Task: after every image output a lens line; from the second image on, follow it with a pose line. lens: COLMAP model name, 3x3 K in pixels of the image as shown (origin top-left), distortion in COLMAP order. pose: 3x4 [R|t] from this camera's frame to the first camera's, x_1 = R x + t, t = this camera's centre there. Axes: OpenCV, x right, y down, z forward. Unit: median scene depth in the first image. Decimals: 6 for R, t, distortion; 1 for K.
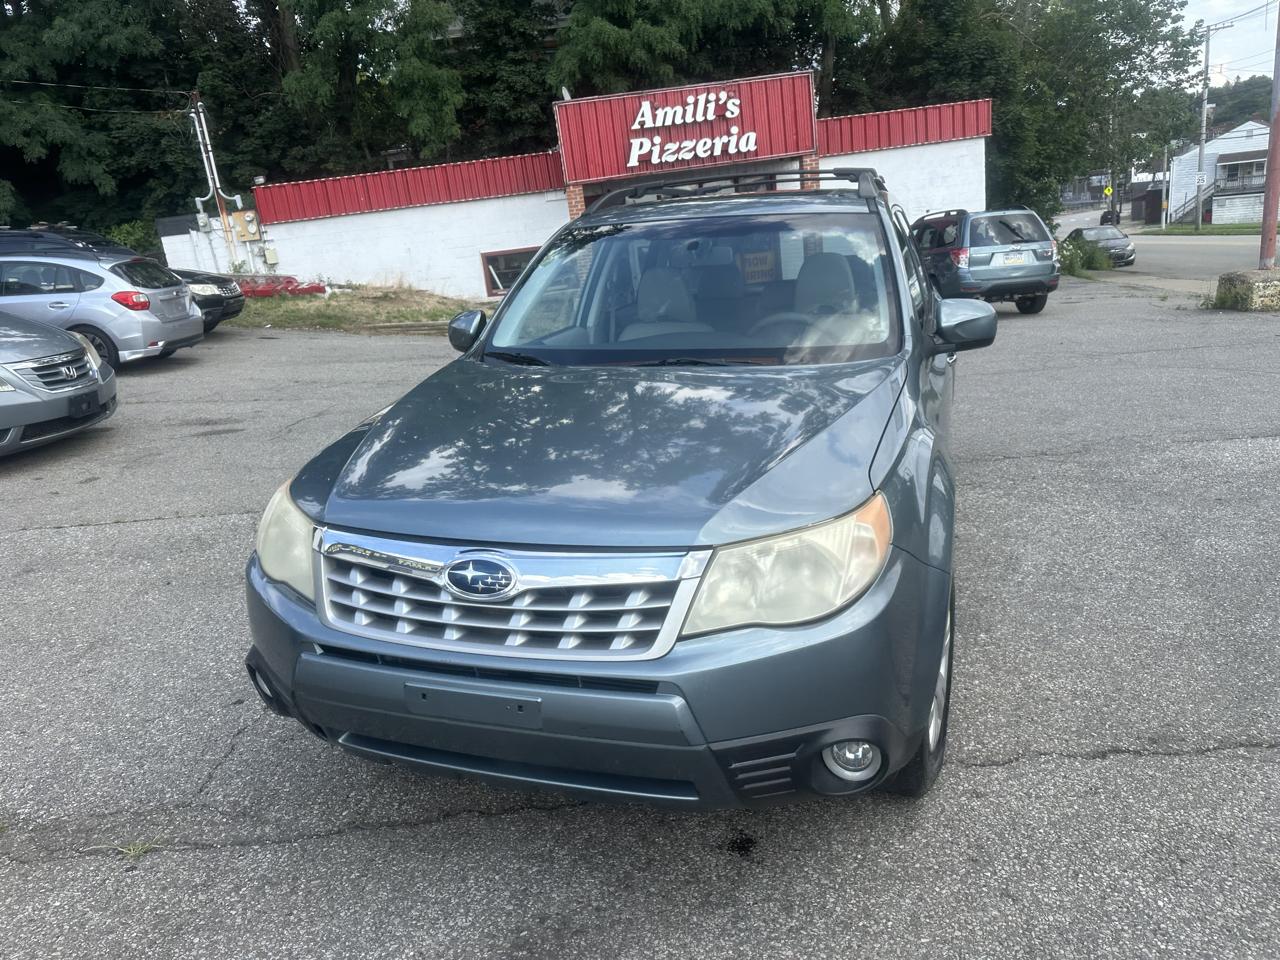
lens RADIAL K [[896.8, 0, 648.7], [0, 896.8, 482.8], [0, 0, 1]] dist [0.019156, -0.028430]
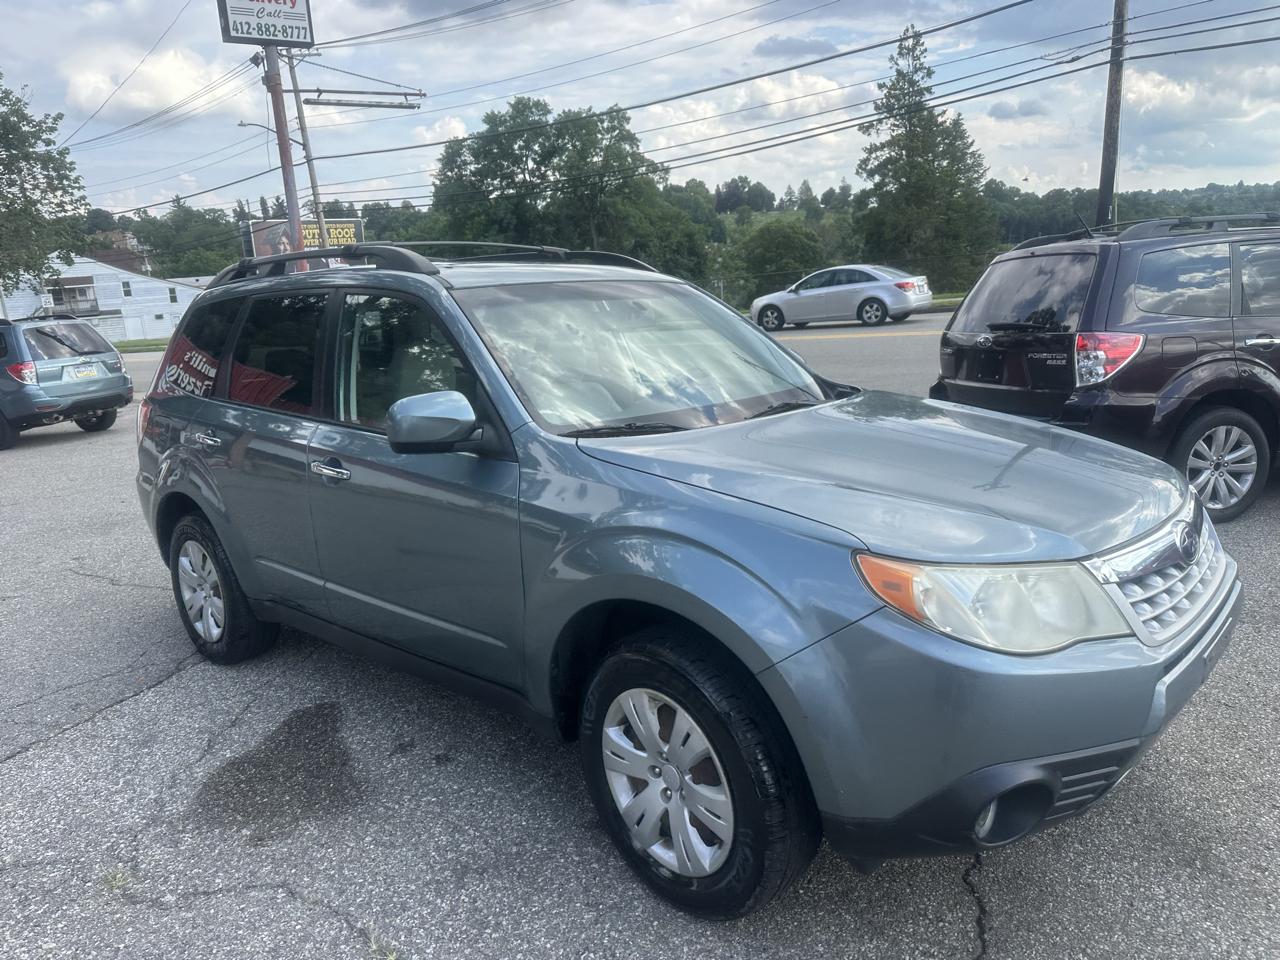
lens RADIAL K [[896.8, 0, 645.9], [0, 896.8, 483.1], [0, 0, 1]] dist [0.019156, -0.028430]
pose [[0.405138, -0.153078, 0.901349, -0.151118], [0.269418, 0.962094, 0.042296, -0.021031], [-0.873657, 0.225704, 0.431023, 0.108924]]
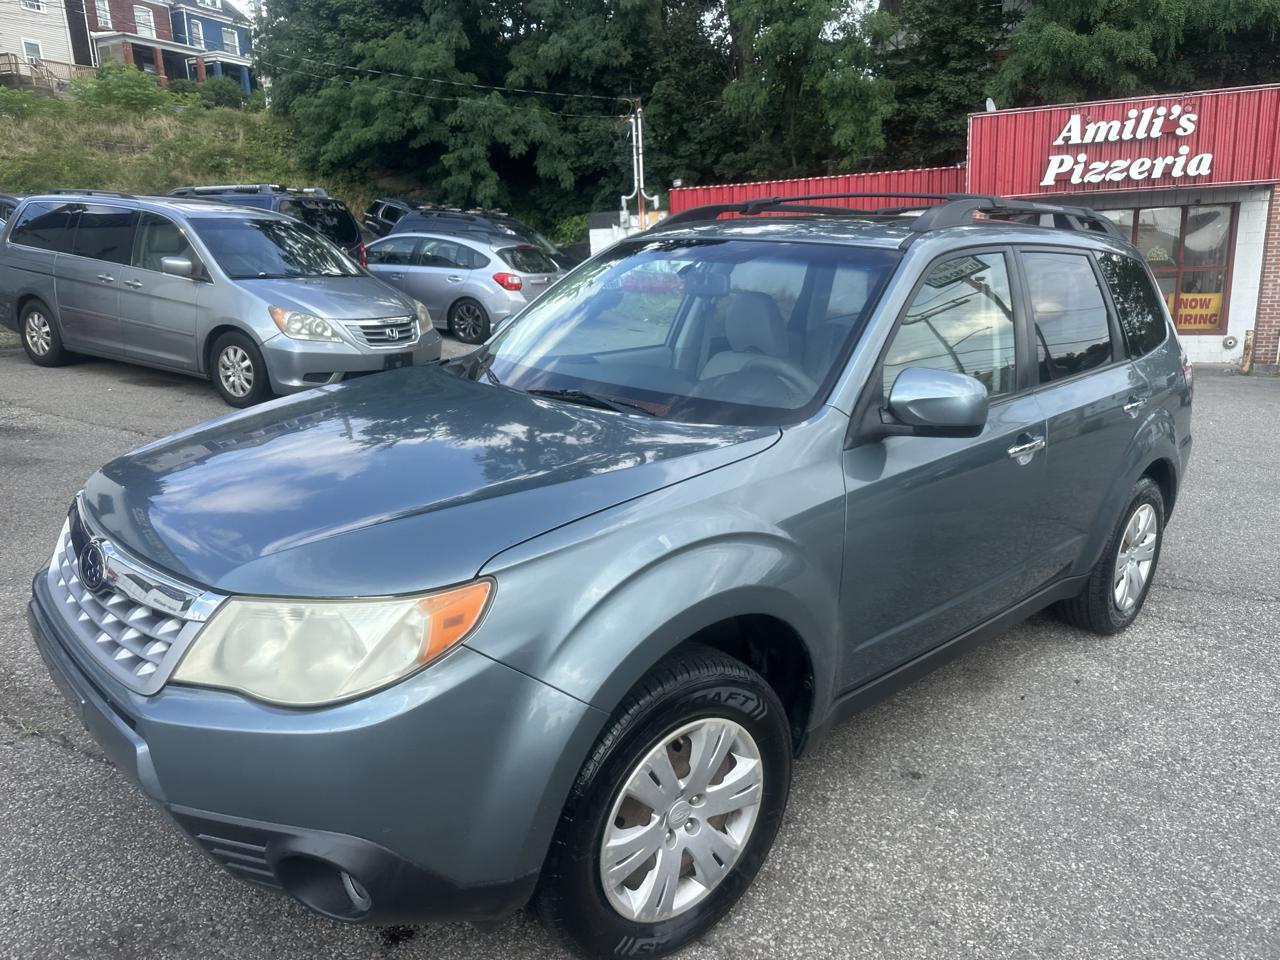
lens RADIAL K [[896.8, 0, 648.2], [0, 896.8, 488.9], [0, 0, 1]] dist [0.019156, -0.028430]
pose [[0.881309, 0.195515, -0.430196, 0.077468], [-0.197450, 0.979470, 0.040649, -0.014414], [0.429312, 0.049118, 0.901820, 0.035024]]
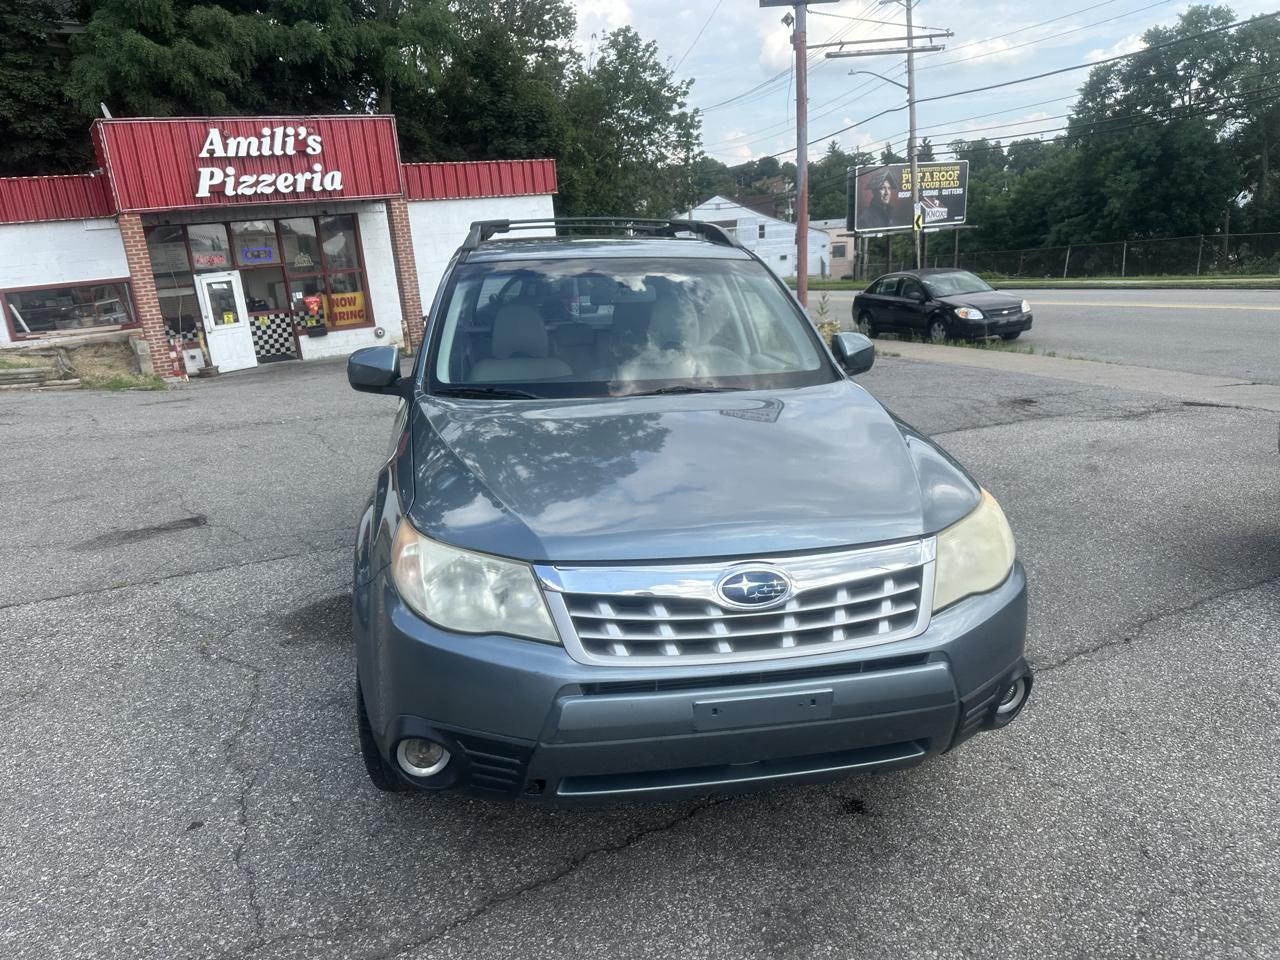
lens RADIAL K [[896.8, 0, 647.8], [0, 896.8, 492.7], [0, 0, 1]] dist [0.019156, -0.028430]
pose [[0.877555, -0.086732, 0.471566, -0.078213], [0.104431, 0.994466, -0.011435, -0.000678], [-0.467964, 0.059281, 0.881757, 0.012214]]
